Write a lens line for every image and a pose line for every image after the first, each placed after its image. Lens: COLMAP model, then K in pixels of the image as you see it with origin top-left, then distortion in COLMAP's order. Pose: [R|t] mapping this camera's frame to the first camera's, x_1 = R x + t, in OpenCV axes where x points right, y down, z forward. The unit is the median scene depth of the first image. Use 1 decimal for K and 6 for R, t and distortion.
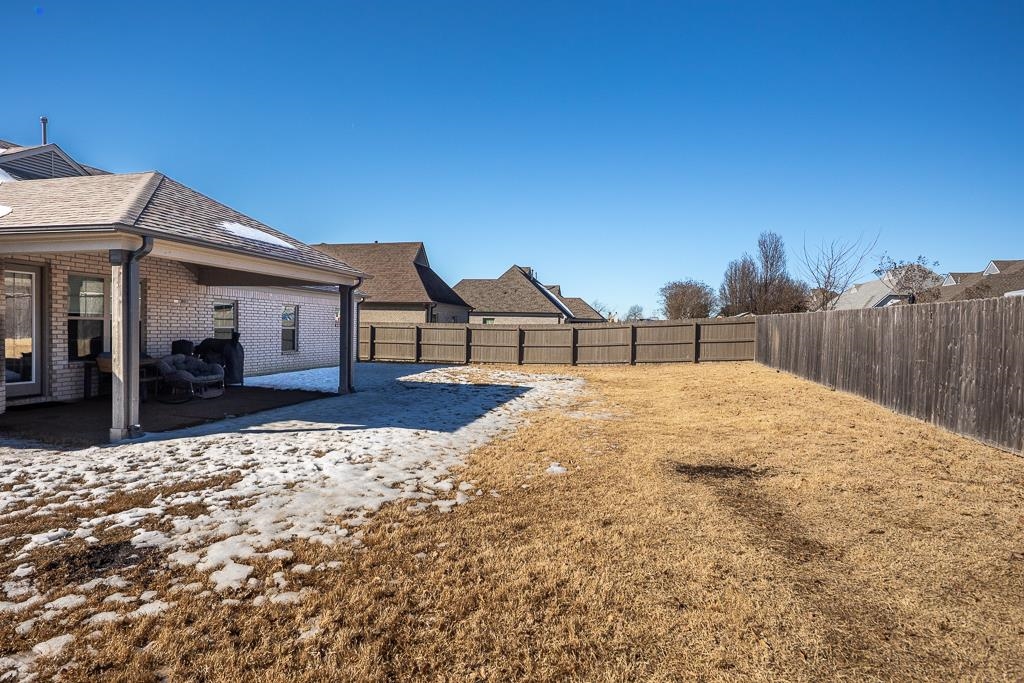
lens RADIAL K [[494.9, 0, 512.0], [0, 494.9, 341.5], [0, 0, 1]] dist [-0.000587, -0.004829]
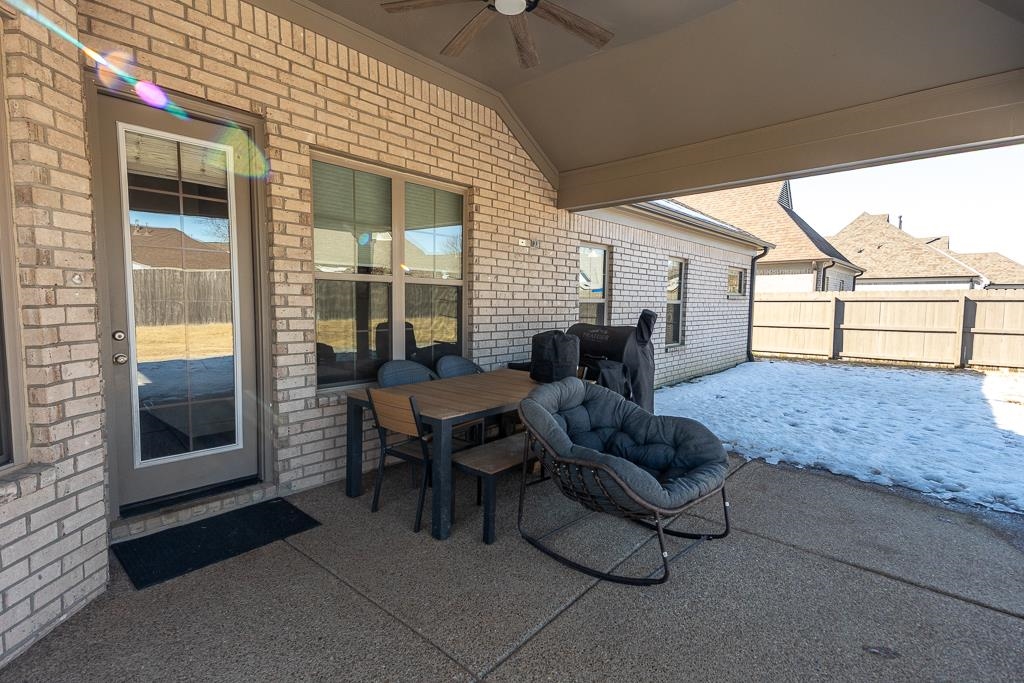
lens RADIAL K [[481.3, 0, 512.4], [0, 481.3, 335.7], [0, 0, 1]] dist [0.000738, -0.000884]
pose [[0.884829, 0.019328, -0.465515, -0.955792], [-0.002023, 0.999289, 0.037644, -0.024690], [0.465912, -0.032367, 0.884239, 1.198827]]
